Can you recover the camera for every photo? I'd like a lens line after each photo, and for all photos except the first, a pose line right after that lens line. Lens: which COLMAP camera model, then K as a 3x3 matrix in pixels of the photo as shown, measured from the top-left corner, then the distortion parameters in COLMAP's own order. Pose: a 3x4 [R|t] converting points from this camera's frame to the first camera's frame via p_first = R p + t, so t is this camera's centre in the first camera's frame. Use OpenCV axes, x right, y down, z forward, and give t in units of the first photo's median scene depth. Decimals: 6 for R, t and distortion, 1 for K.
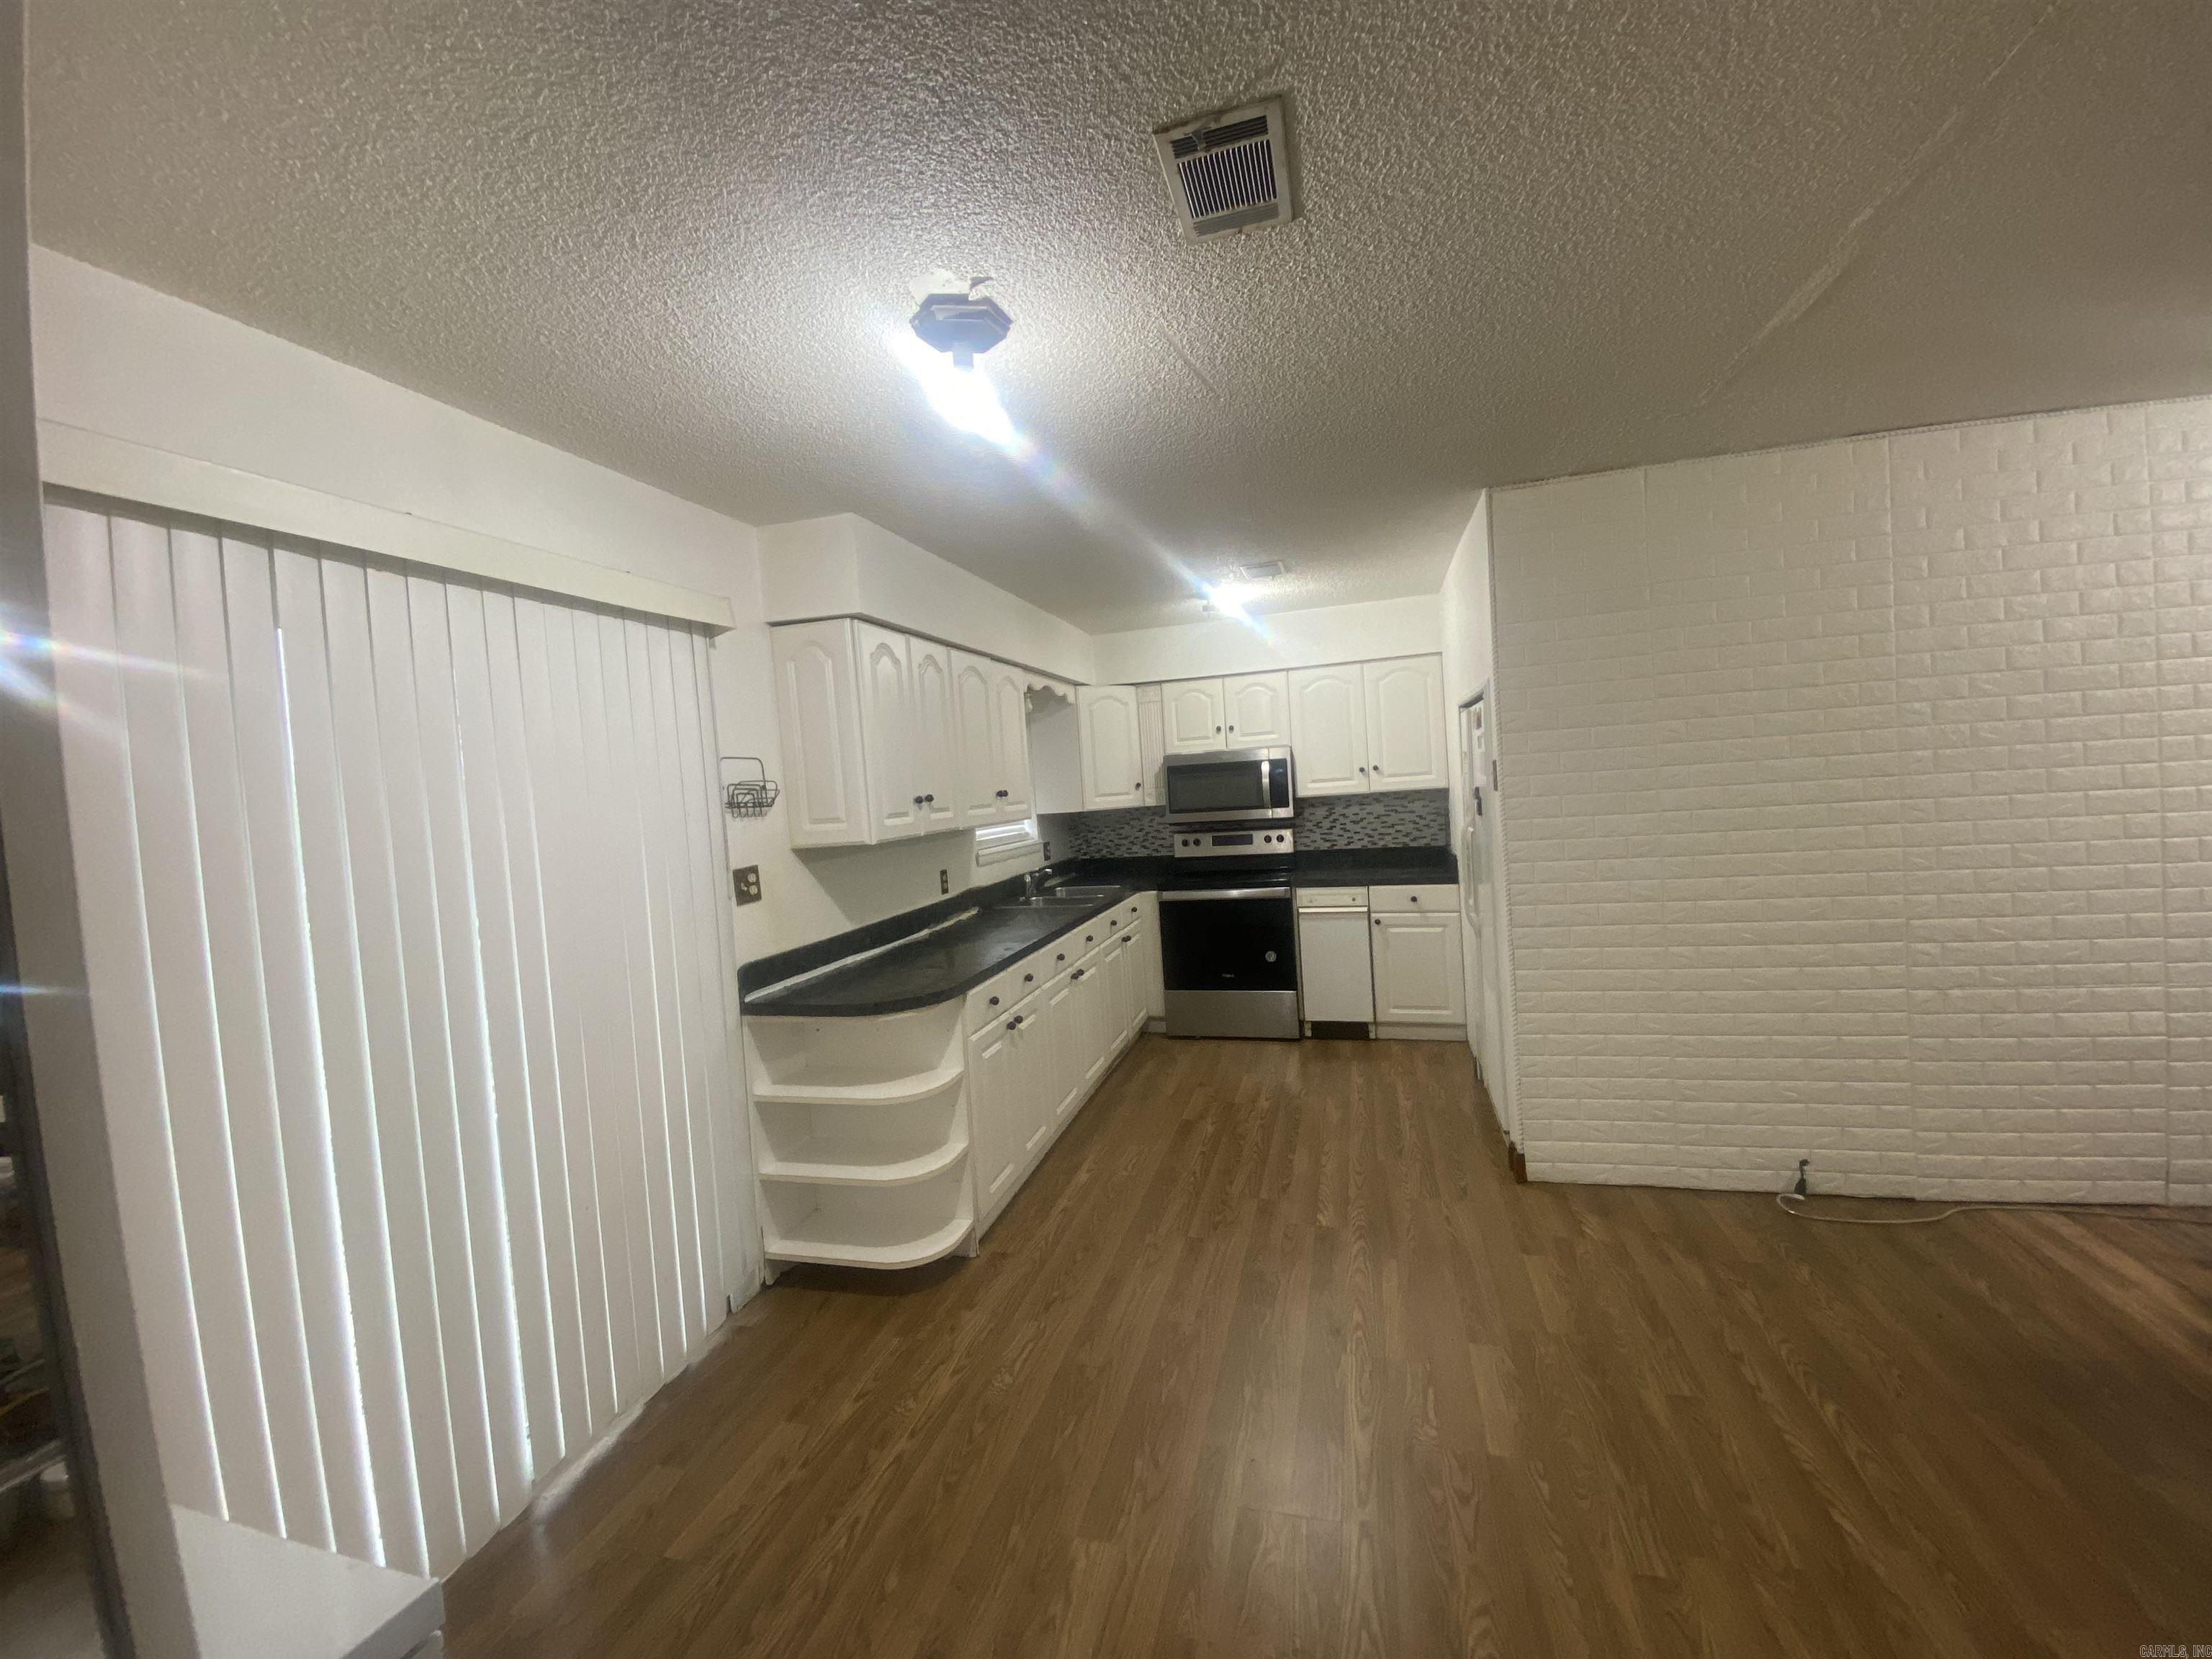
lens RADIAL K [[892.3, 0, 1098.2], [0, 892.3, 814.9], [0, 0, 1]] dist [0.016373, -0.019448]
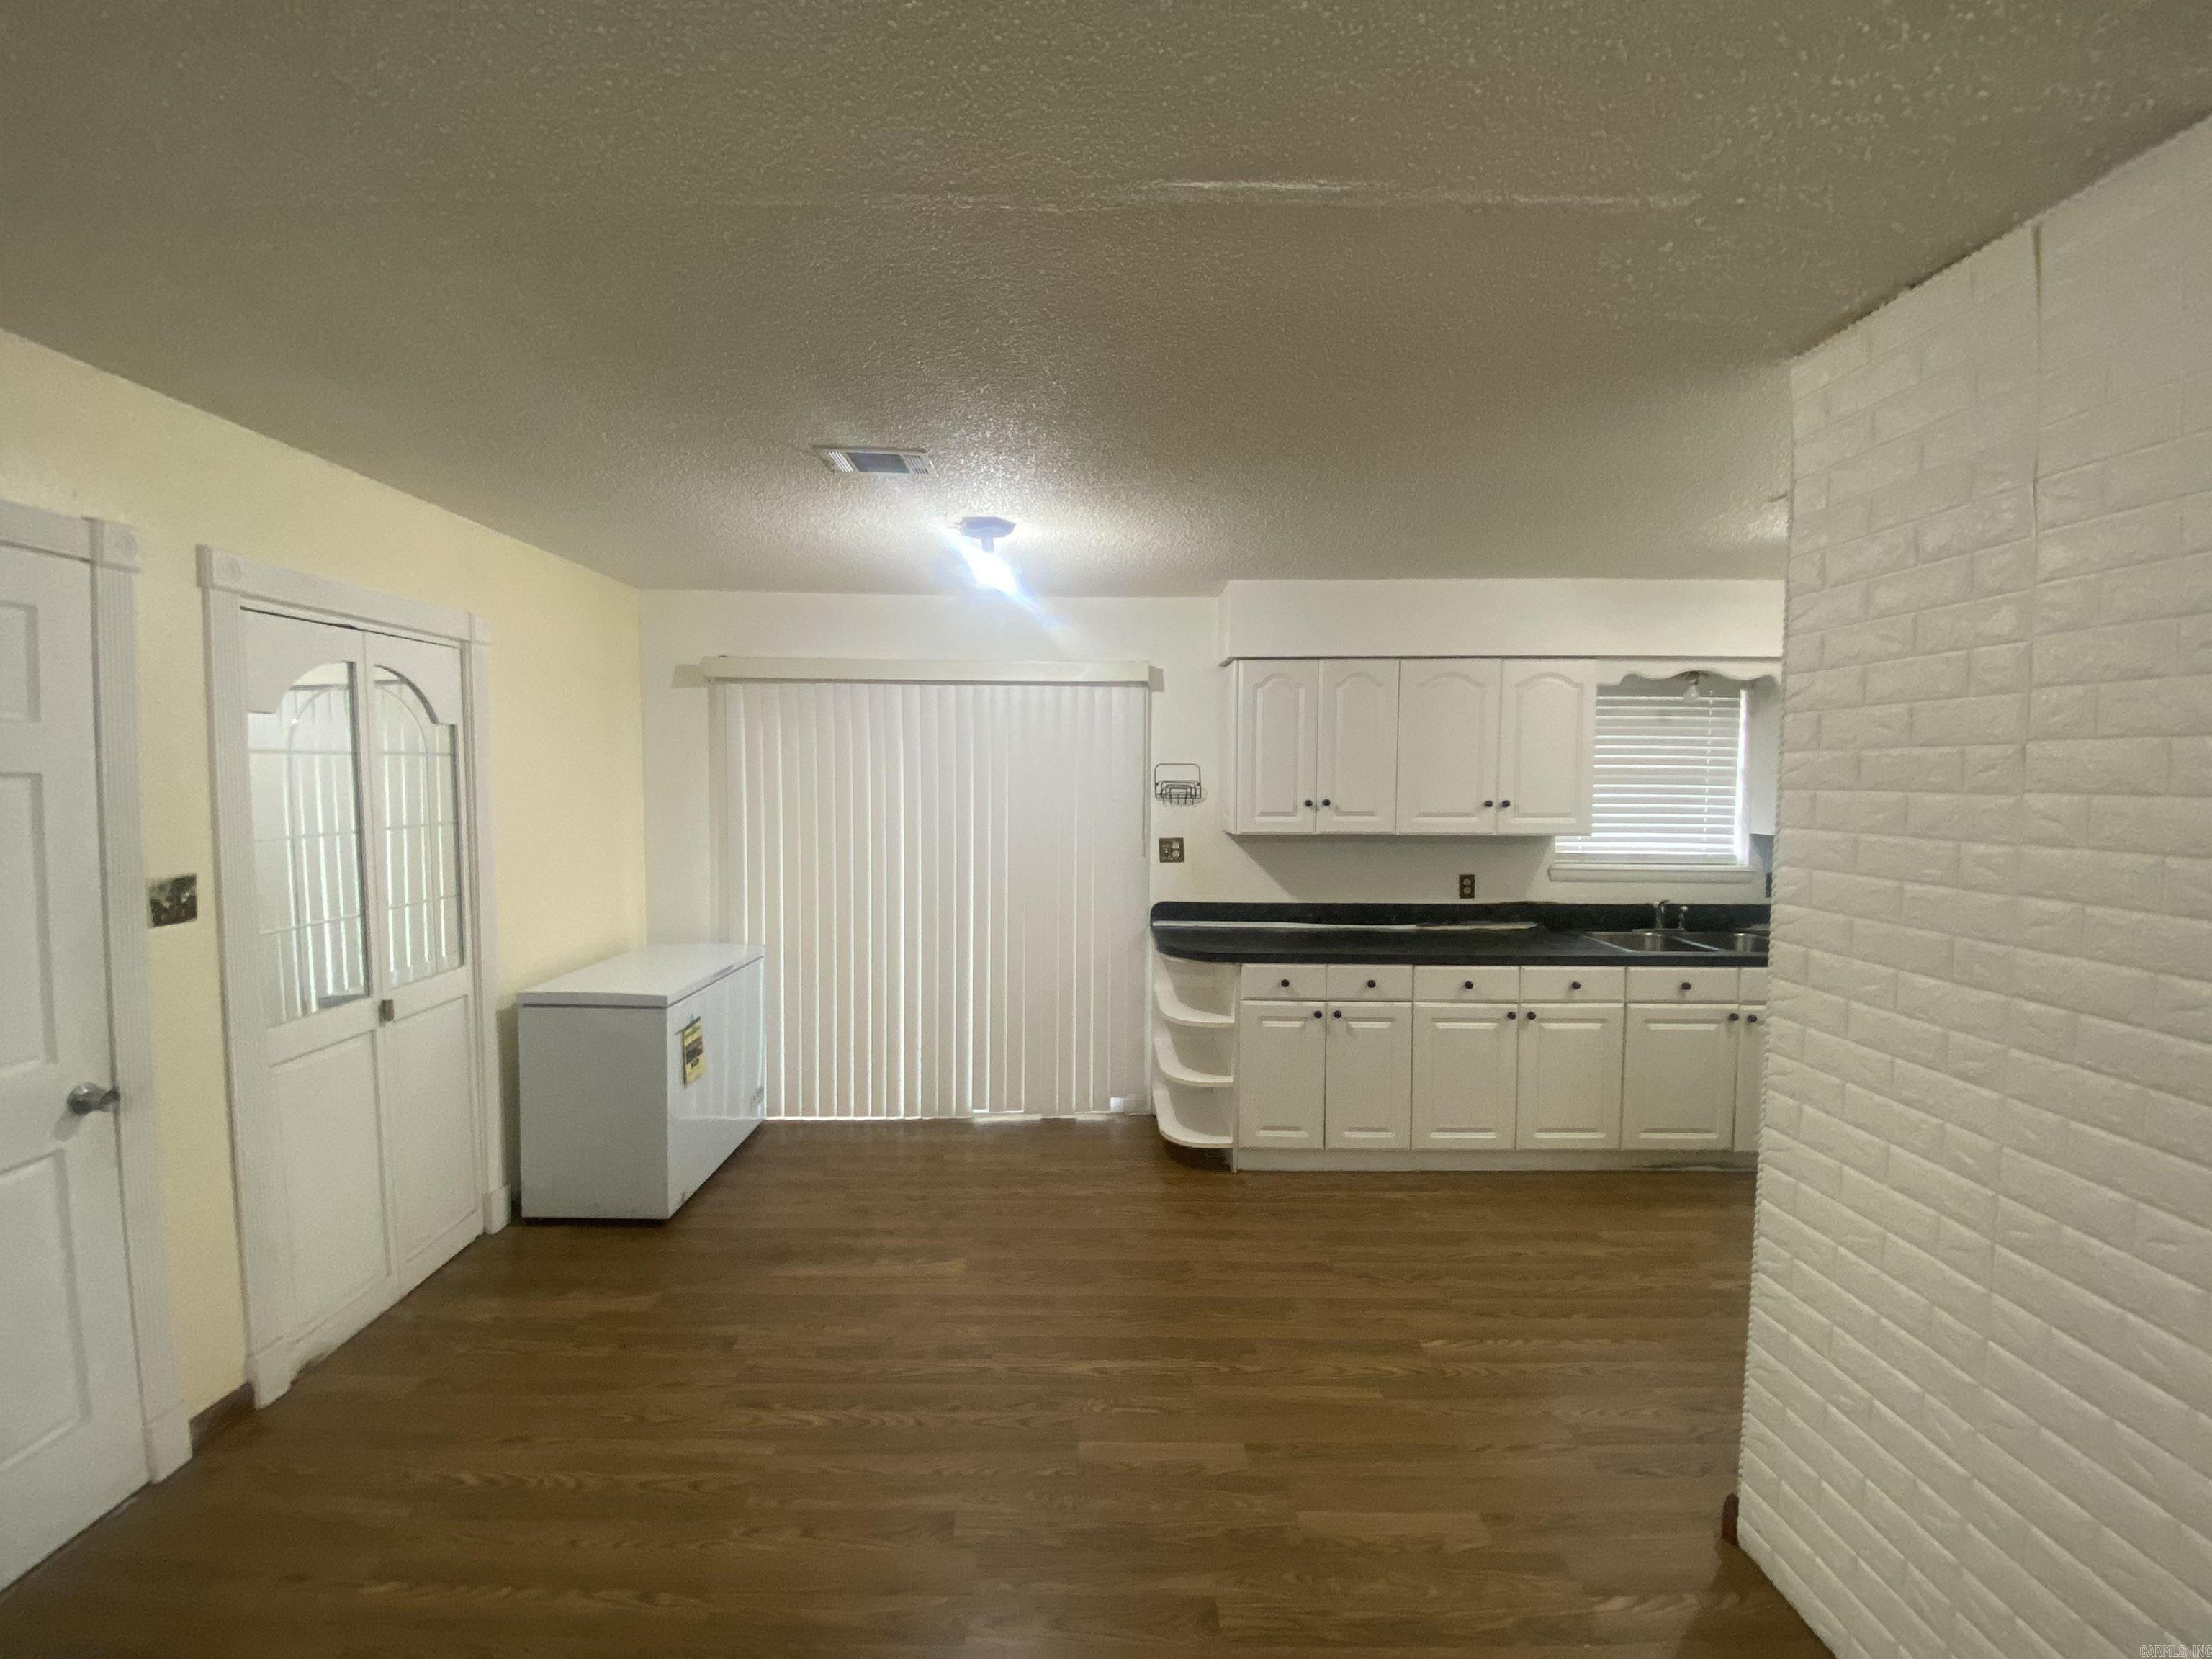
lens RADIAL K [[892.3, 0, 1090.7], [0, 892.3, 814.9], [0, 0, 1]] dist [0.016373, -0.019448]
pose [[0.275565, 0.117181, -0.954113, 0.908099], [-0.053788, 0.992867, 0.106406, -0.120149], [0.959776, 0.021998, 0.279902, 0.435365]]
